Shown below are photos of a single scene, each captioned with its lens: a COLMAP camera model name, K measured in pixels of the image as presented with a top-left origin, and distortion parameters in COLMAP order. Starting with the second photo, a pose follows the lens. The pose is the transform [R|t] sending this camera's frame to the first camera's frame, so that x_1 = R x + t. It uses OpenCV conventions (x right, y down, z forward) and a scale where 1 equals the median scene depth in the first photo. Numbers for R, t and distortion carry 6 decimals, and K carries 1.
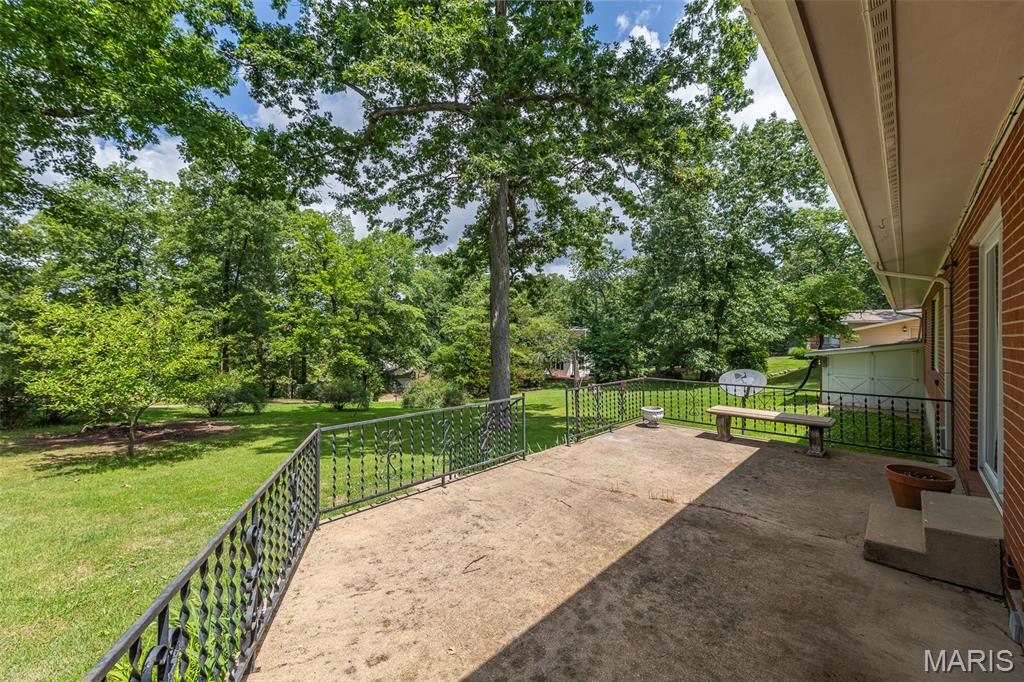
lens RADIAL K [[410.4, 0, 508.6], [0, 410.4, 337.7], [0, 0, 1]] dist [0.006257, -0.000166]
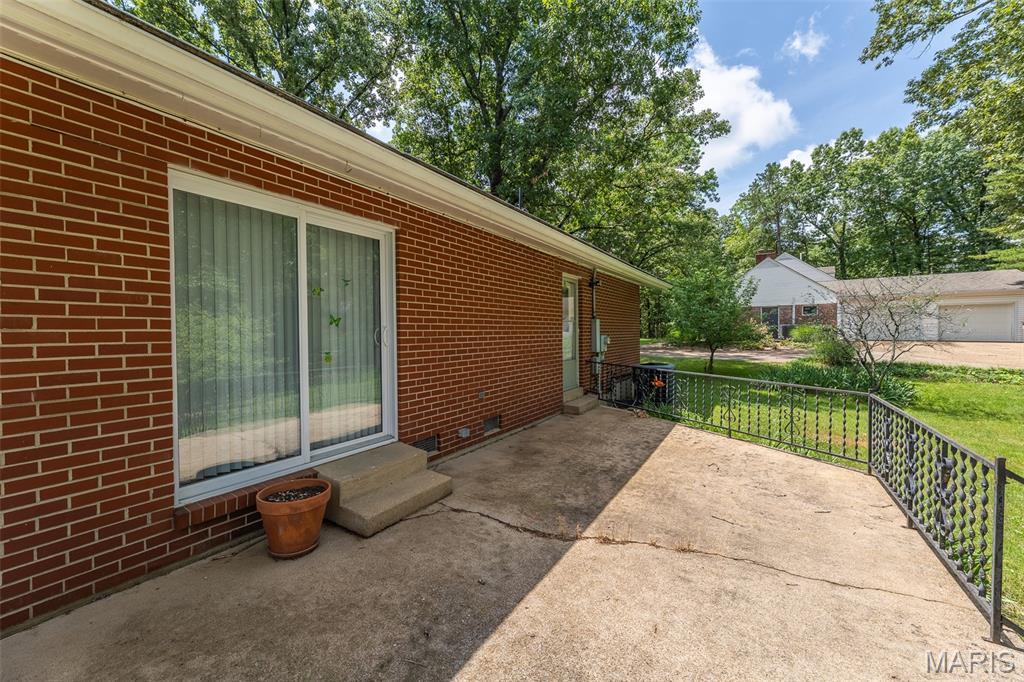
lens RADIAL K [[410.4, 0, 508.6], [0, 410.4, 337.7], [0, 0, 1]] dist [0.006257, -0.000166]
pose [[-0.978597, 0.004304, -0.205743, 0.821662], [-0.000168, 0.999764, 0.021713, 0.030303], [0.205788, 0.021283, -0.978365, 1.945285]]
